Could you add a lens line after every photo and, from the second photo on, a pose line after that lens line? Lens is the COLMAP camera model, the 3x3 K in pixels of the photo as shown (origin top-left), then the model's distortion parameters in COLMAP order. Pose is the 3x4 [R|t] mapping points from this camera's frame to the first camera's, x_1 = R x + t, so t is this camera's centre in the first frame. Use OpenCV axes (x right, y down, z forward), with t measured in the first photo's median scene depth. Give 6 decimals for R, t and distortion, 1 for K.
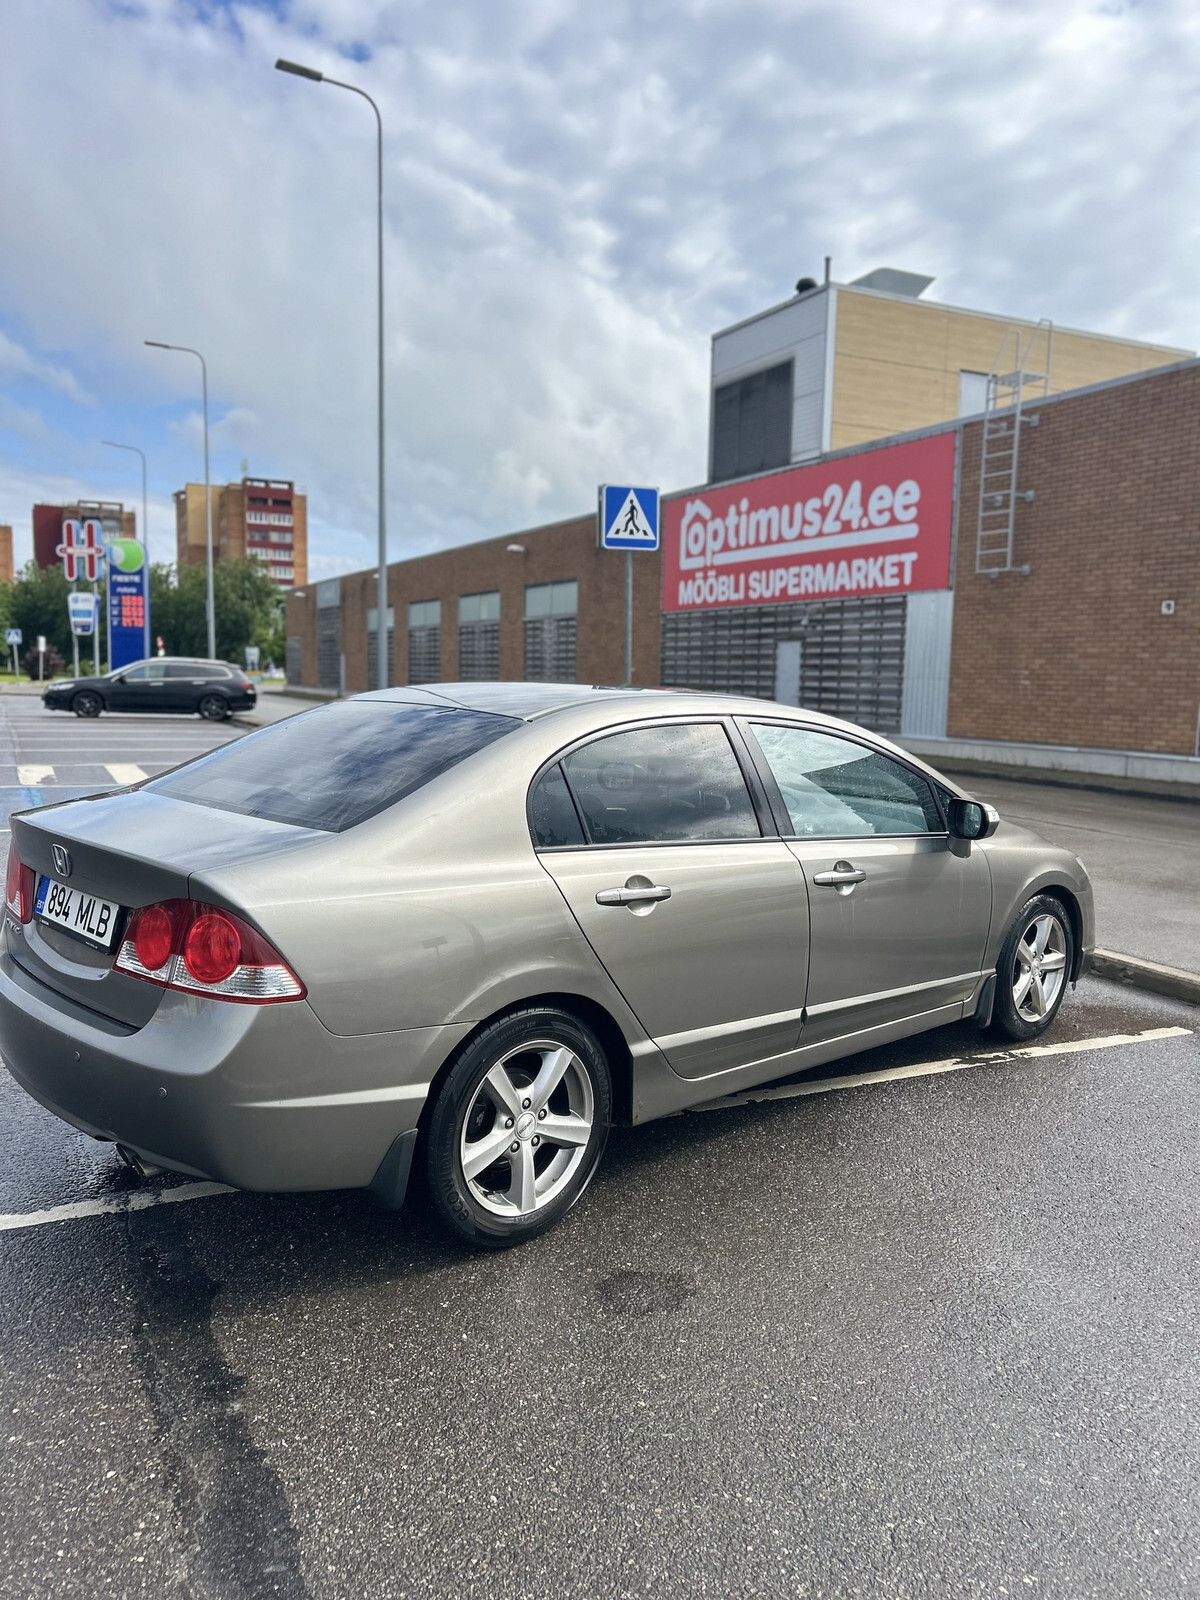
lens RADIAL K [[1234.7, 0, 600.0], [0, 1234.7, 800.0], [0, 0, 1]] dist [0.007384, 0.001568]
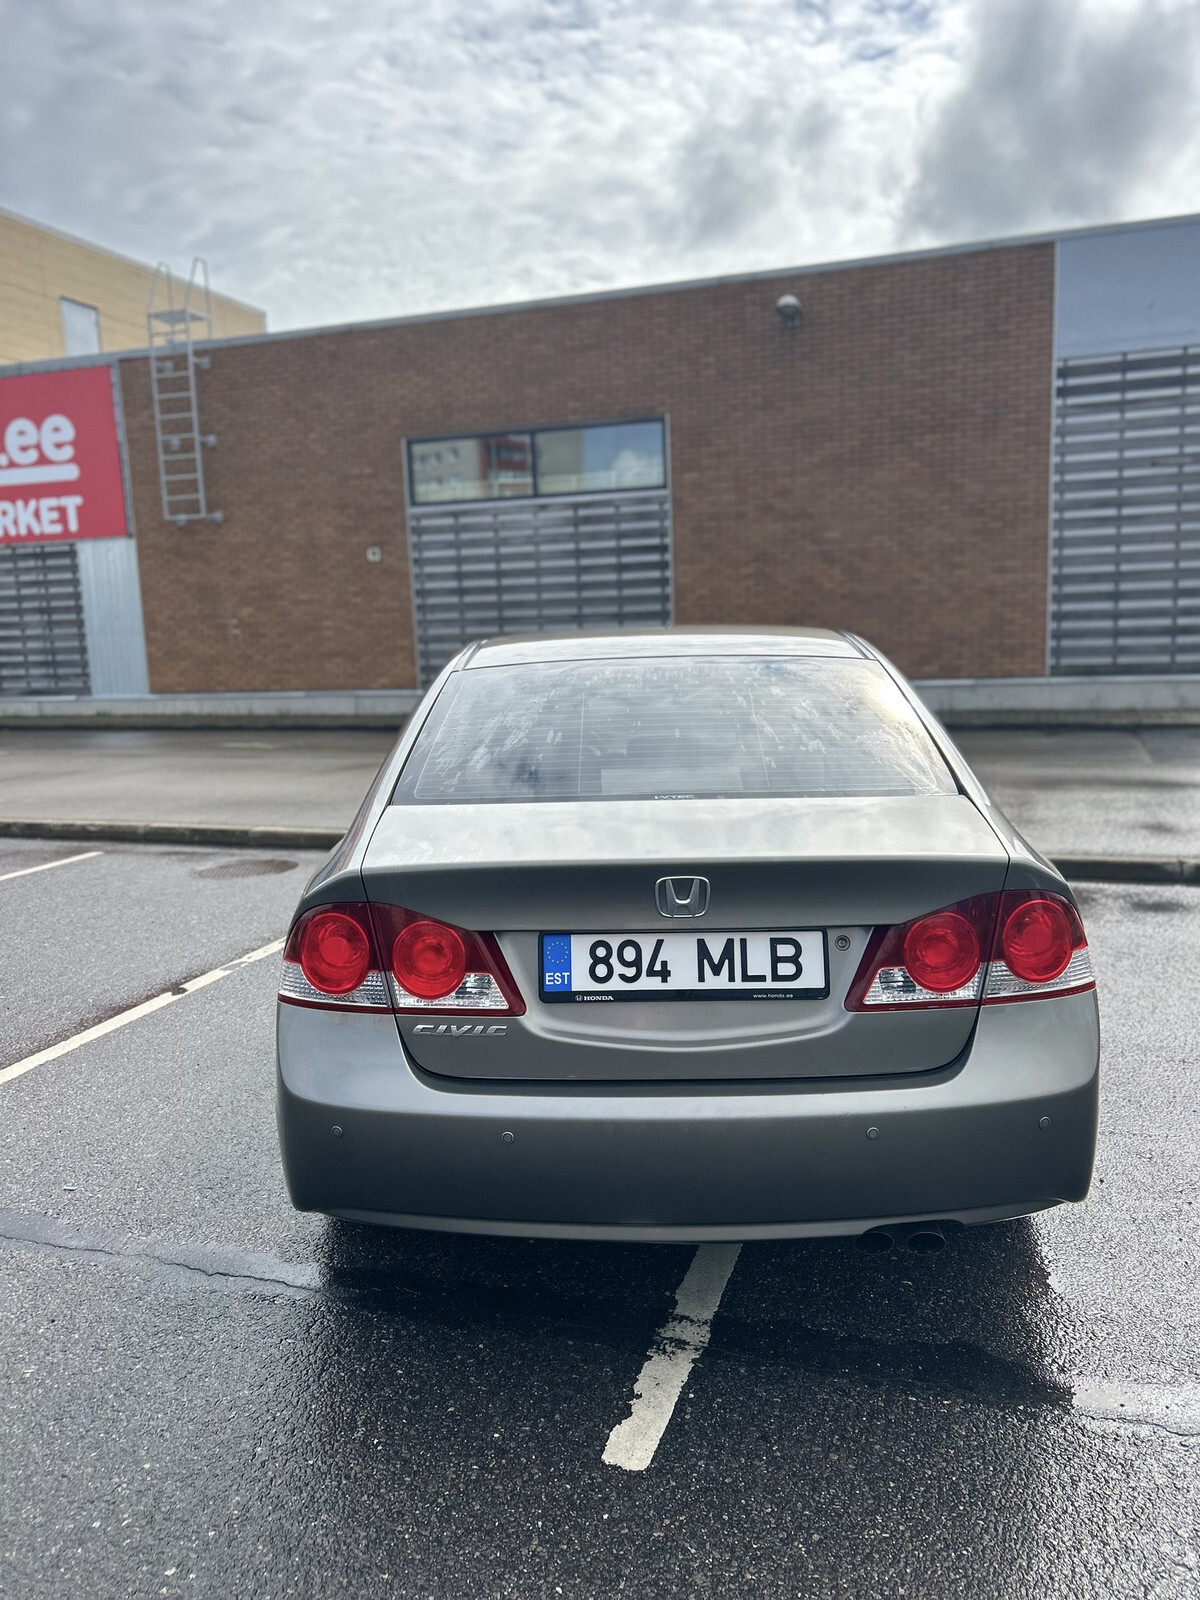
lens RADIAL K [[1234.7, 0, 600.0], [0, 1234.7, 800.0], [0, 0, 1]] dist [0.007384, 0.001568]
pose [[0.695118, -0.145516, 0.704014, -0.166247], [0.119000, 0.989080, 0.086942, -0.012470], [-0.708978, 0.023343, 0.704844, 0.093727]]
